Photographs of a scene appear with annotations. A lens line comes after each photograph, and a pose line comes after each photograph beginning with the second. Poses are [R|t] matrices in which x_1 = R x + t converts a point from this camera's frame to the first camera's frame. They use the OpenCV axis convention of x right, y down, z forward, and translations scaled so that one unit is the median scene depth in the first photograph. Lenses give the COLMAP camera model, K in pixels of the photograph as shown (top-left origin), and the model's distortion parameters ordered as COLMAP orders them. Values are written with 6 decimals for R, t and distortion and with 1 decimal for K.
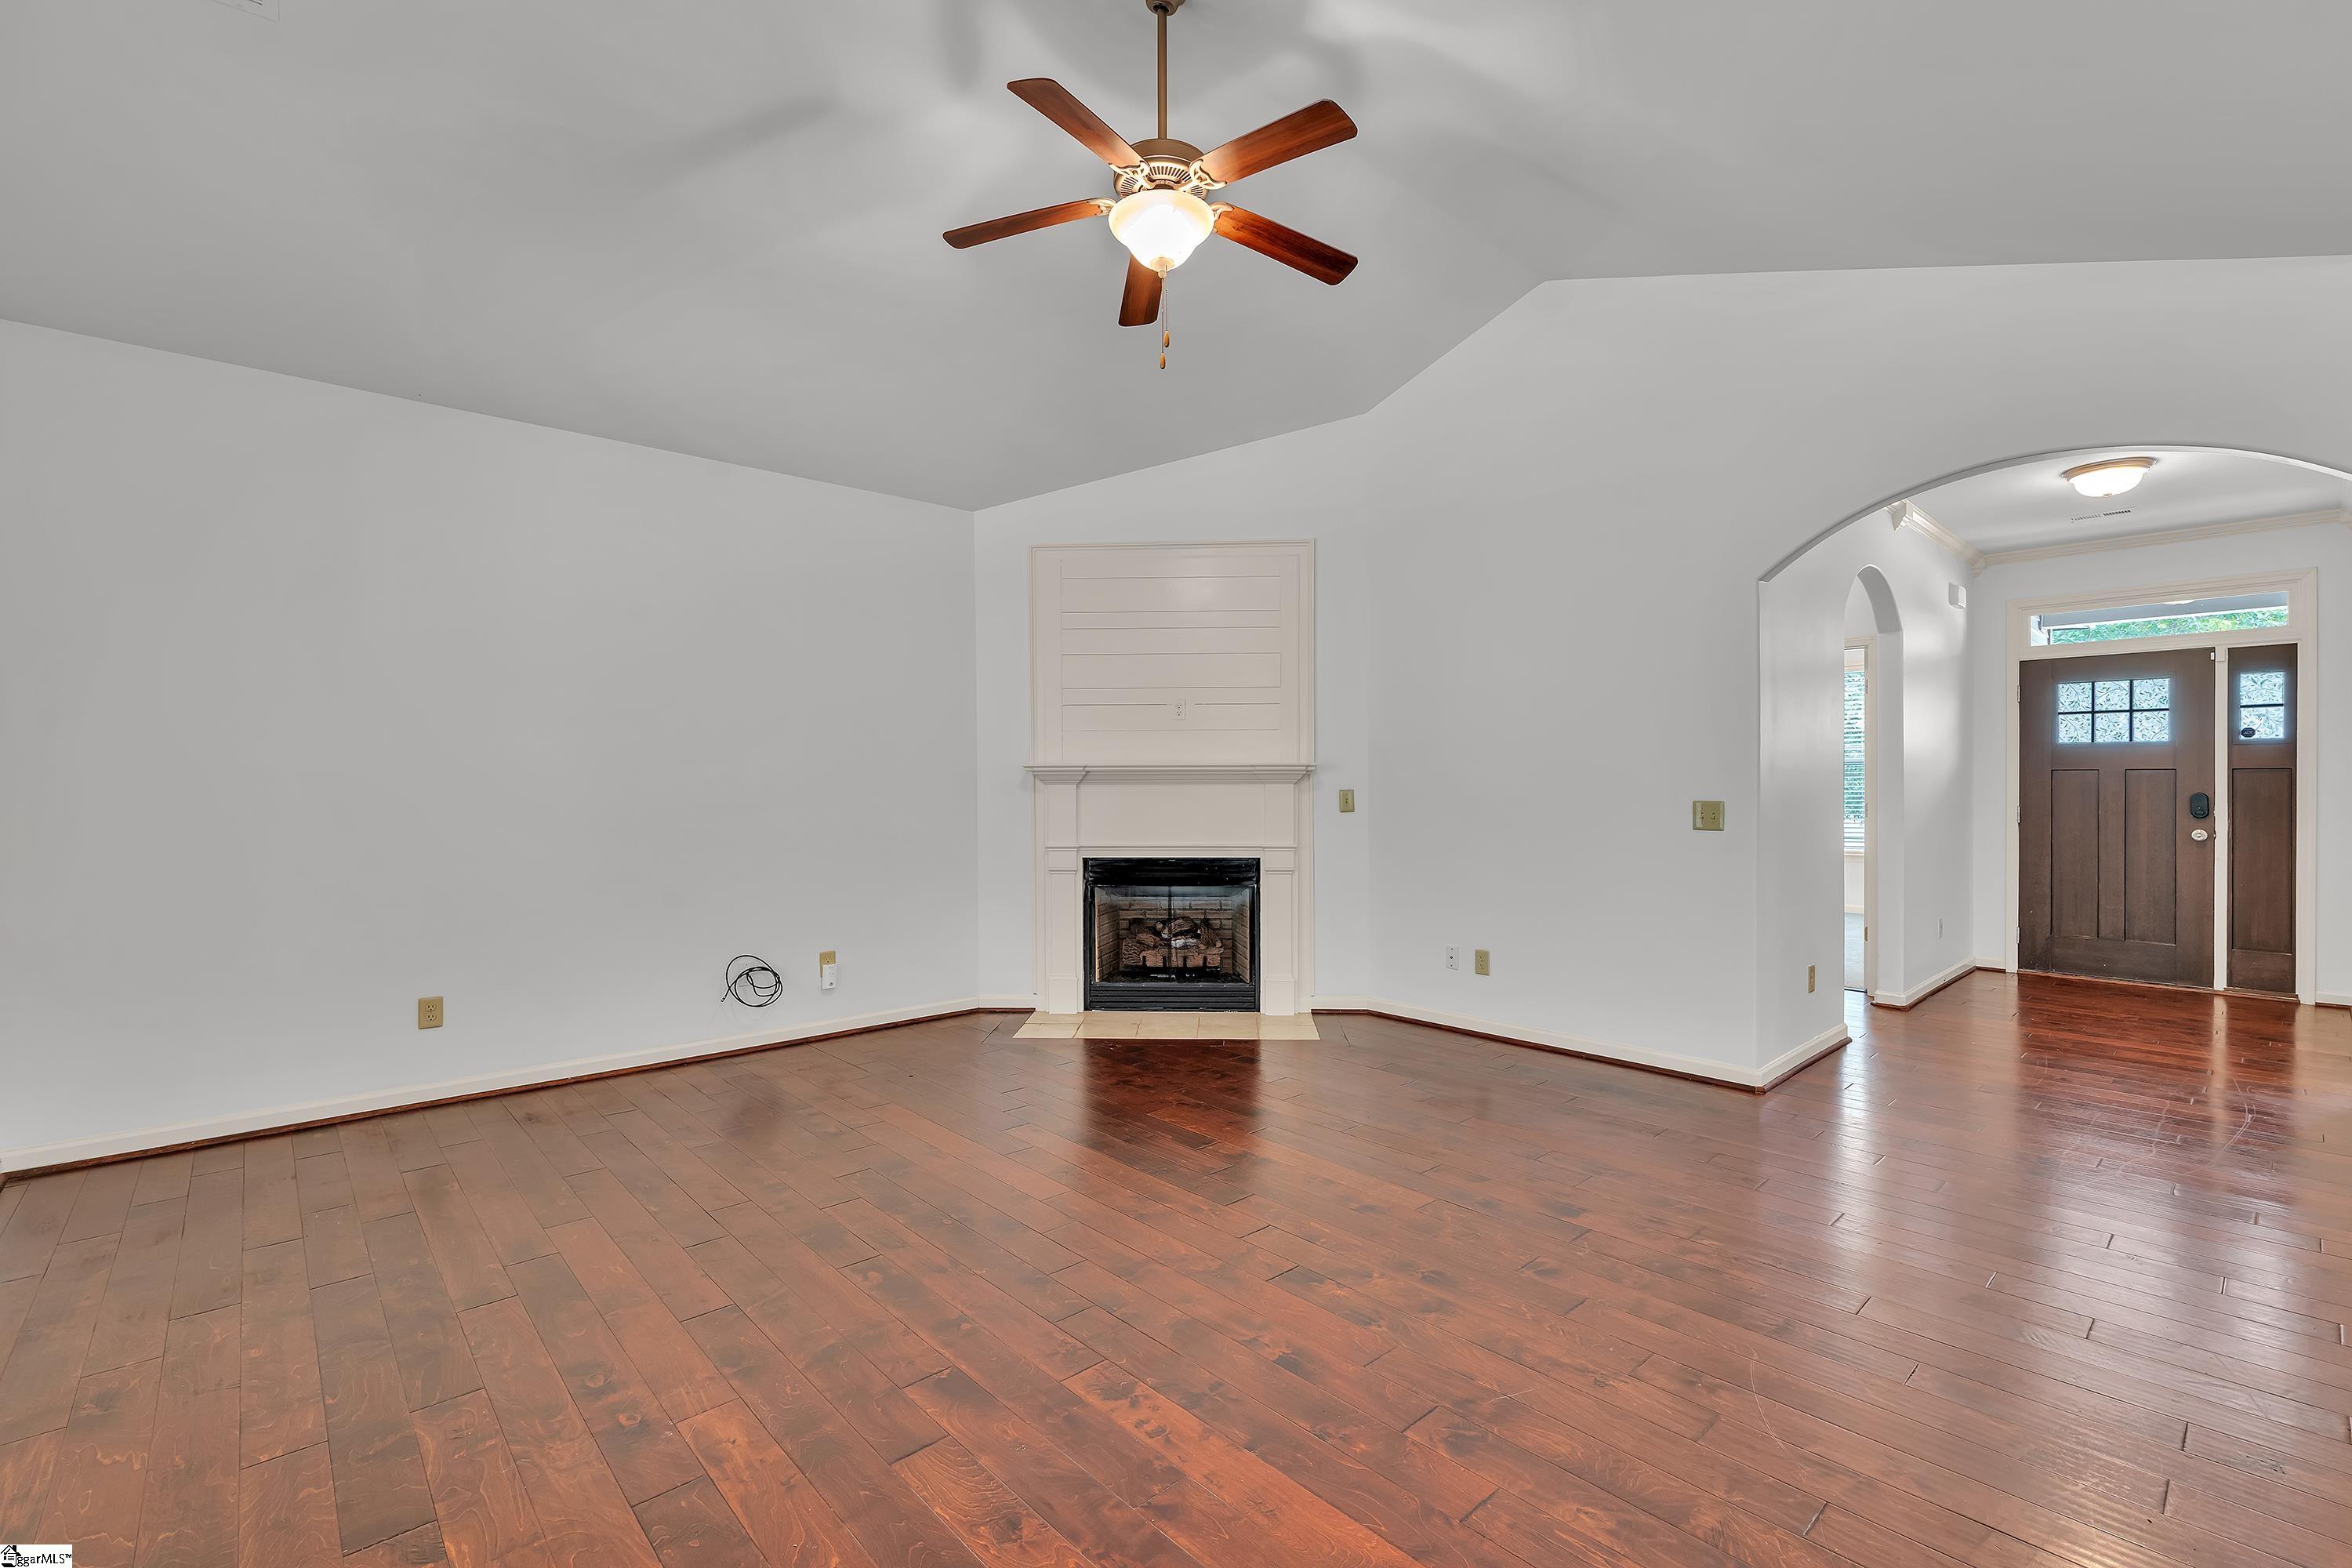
lens RADIAL K [[1024.2, 0, 1167.6], [0, 1024.2, 790.4], [0, 0, 1]] dist [-0.009832, 0.002460]
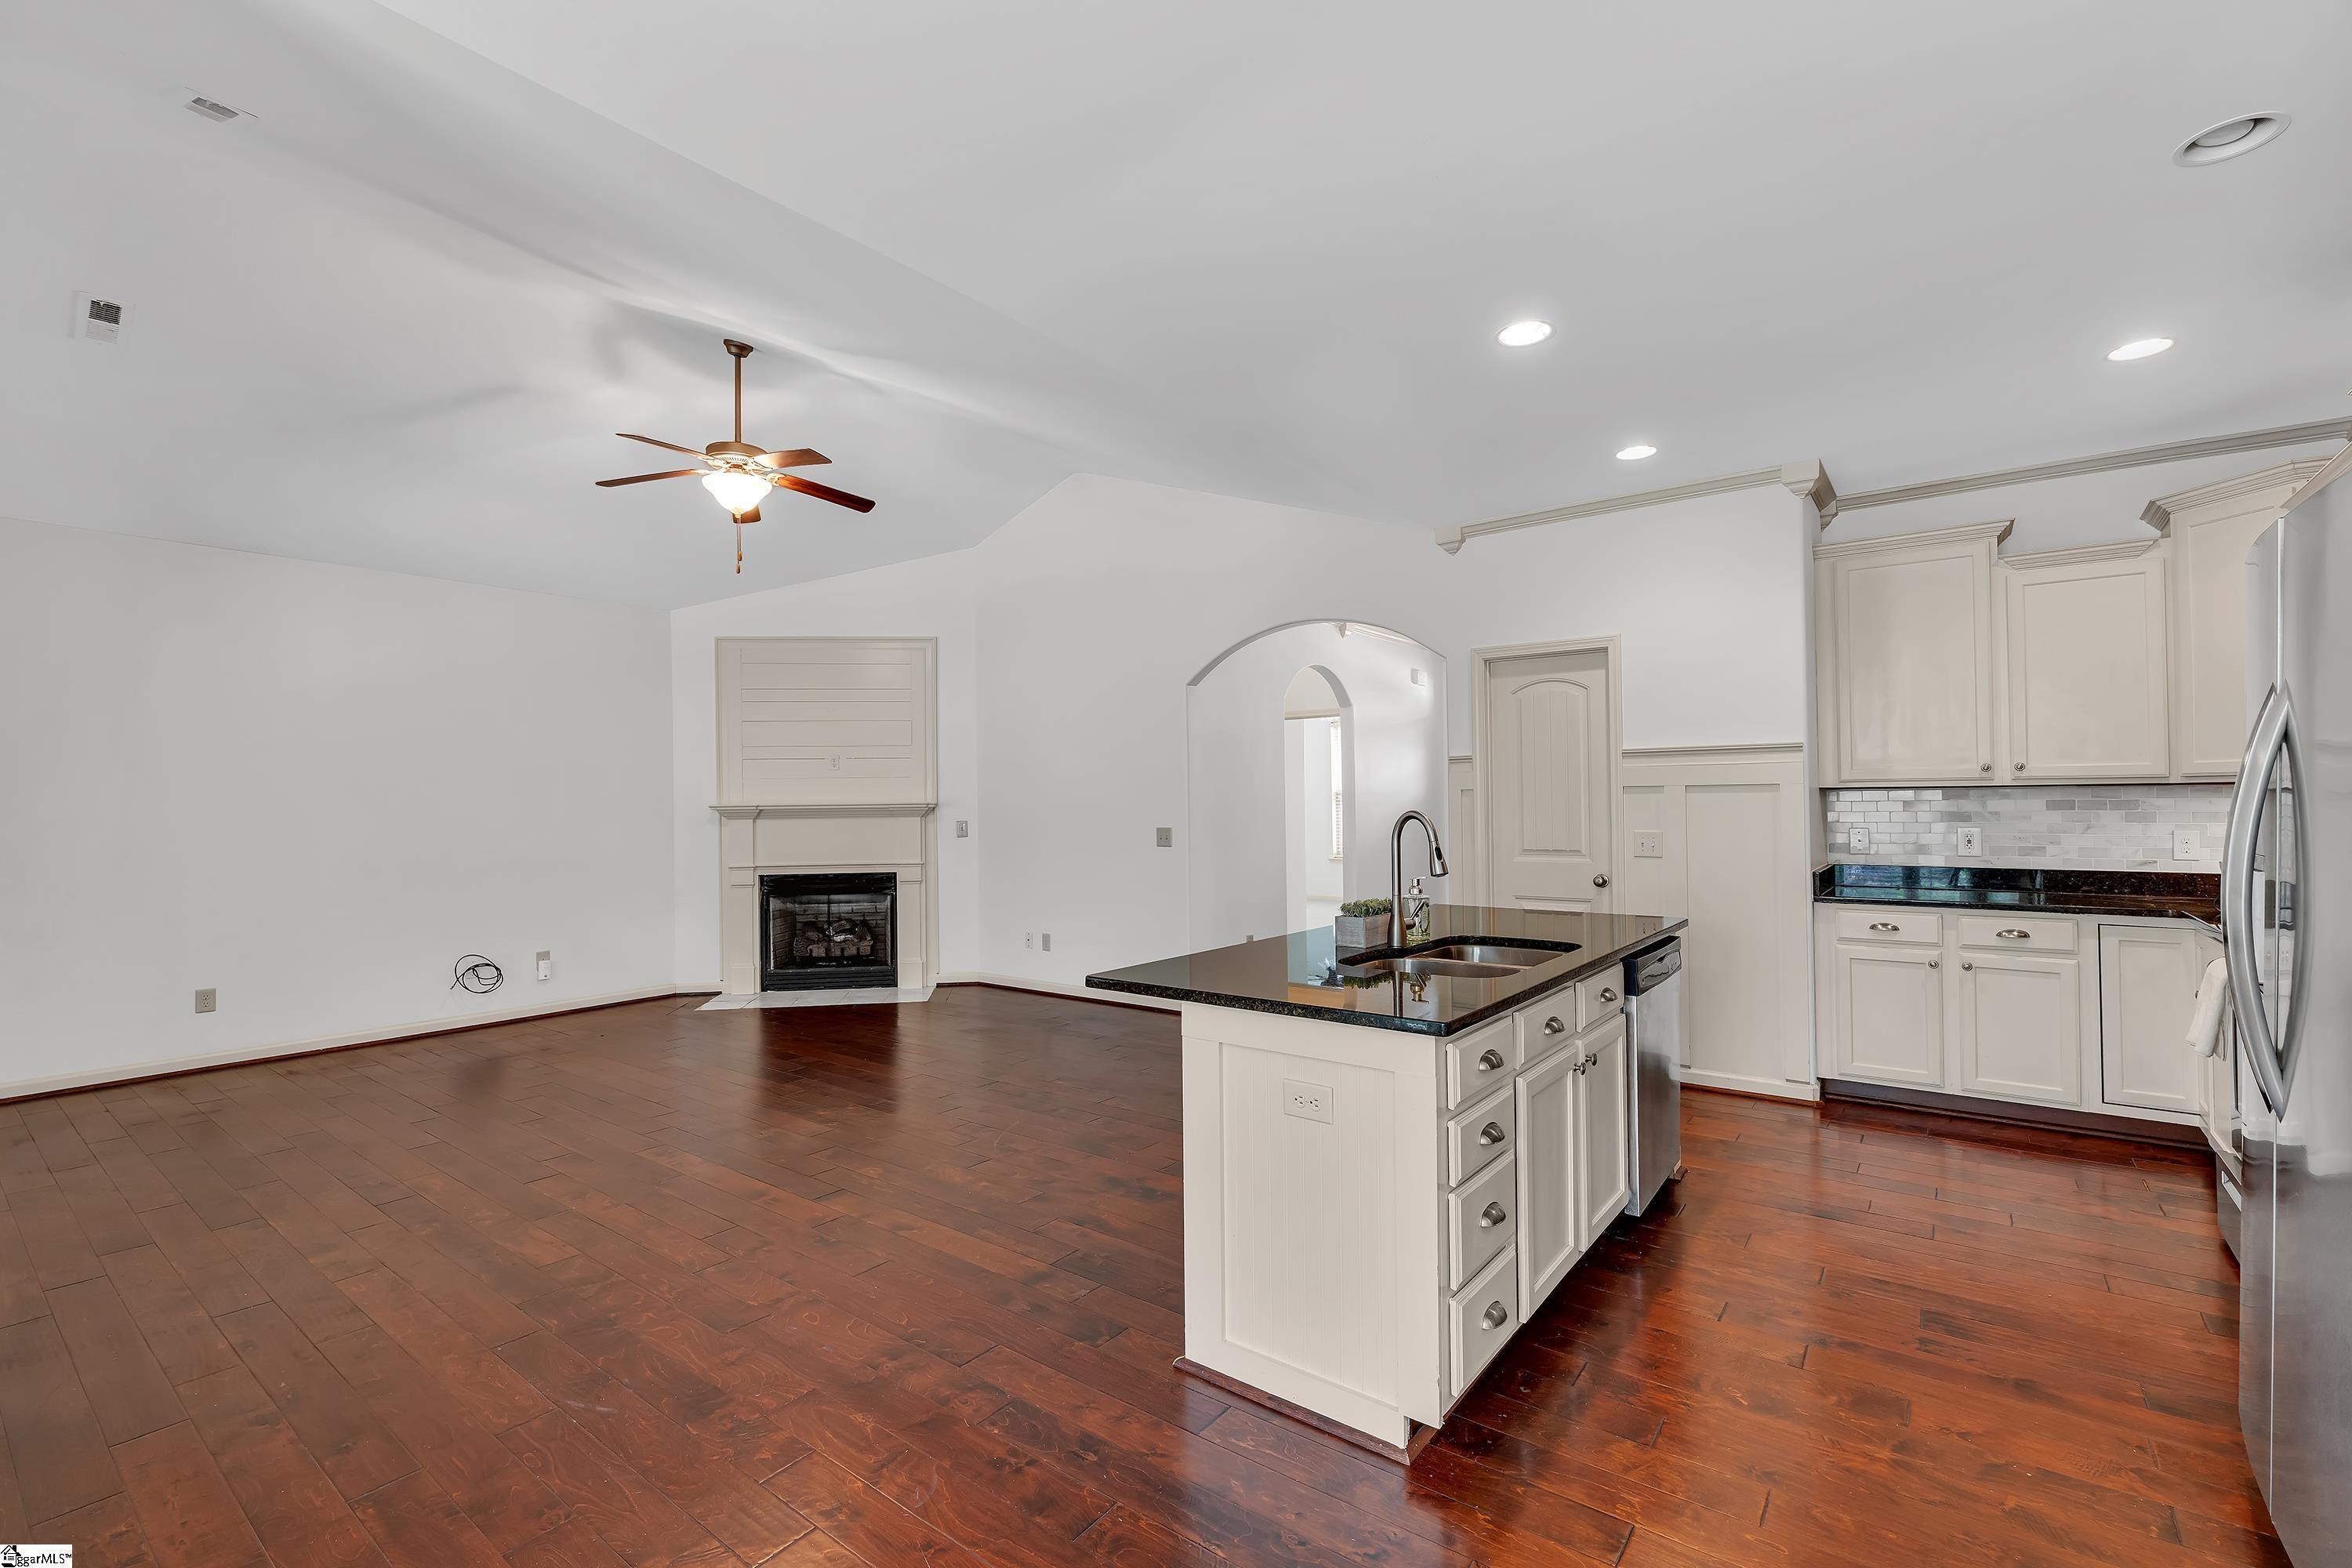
lens RADIAL K [[1024.2, 0, 1173.1], [0, 1024.2, 787.8], [0, 0, 1]] dist [-0.009832, 0.002460]
pose [[0.983320, -0.007820, 0.181715, 0.202056], [0.011602, 0.999737, -0.019759, -0.014203], [-0.181513, 0.021537, 0.983153, -0.389874]]
